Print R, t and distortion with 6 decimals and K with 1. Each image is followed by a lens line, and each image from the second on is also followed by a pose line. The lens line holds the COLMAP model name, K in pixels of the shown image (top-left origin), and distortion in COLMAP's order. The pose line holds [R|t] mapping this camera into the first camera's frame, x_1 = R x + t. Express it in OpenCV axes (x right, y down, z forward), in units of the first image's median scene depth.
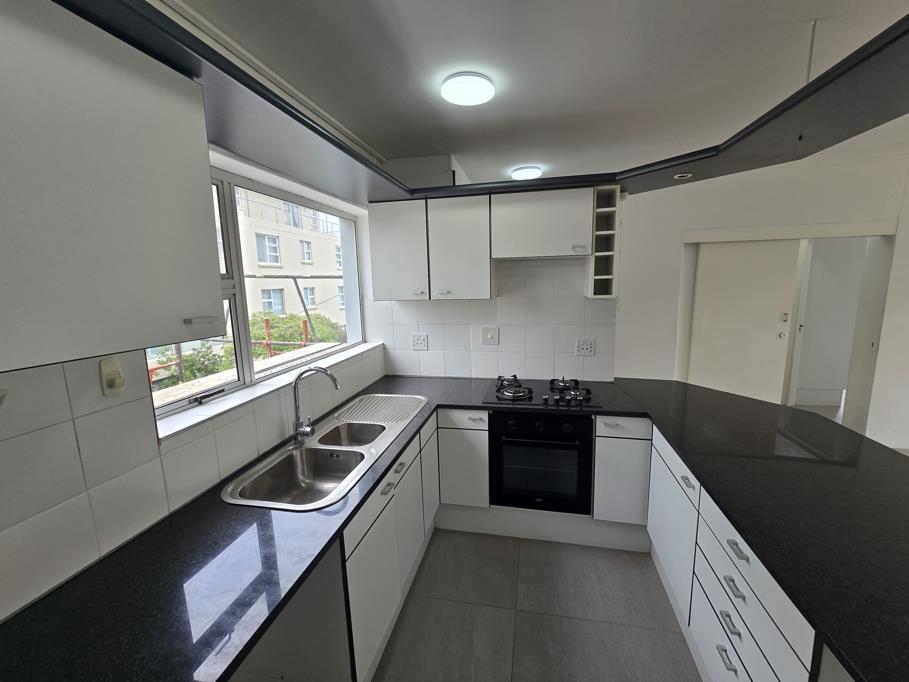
lens RADIAL K [[371.4, 0, 463.5], [0, 371.4, 337.3], [0, 0, 1]] dist [-0.002801, -0.000391]
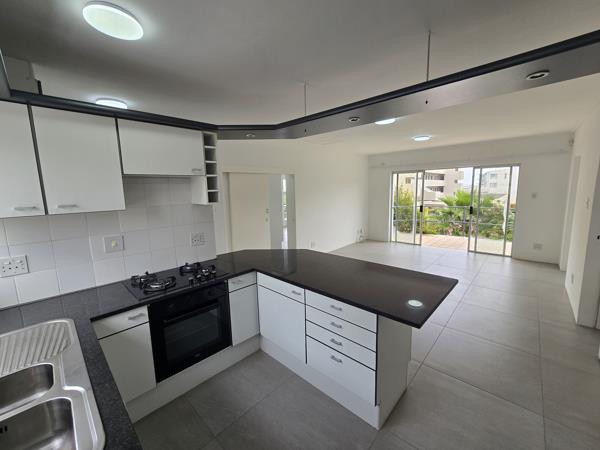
lens RADIAL K [[245.2, 0, 305.6], [0, 245.2, 223.2], [0, 0, 1]] dist [-0.002801, -0.000391]
pose [[0.522833, -0.108688, 0.845478, -0.287798], [0.142692, 0.989002, 0.038900, -0.013580], [-0.840407, 0.100305, 0.532592, 0.147436]]
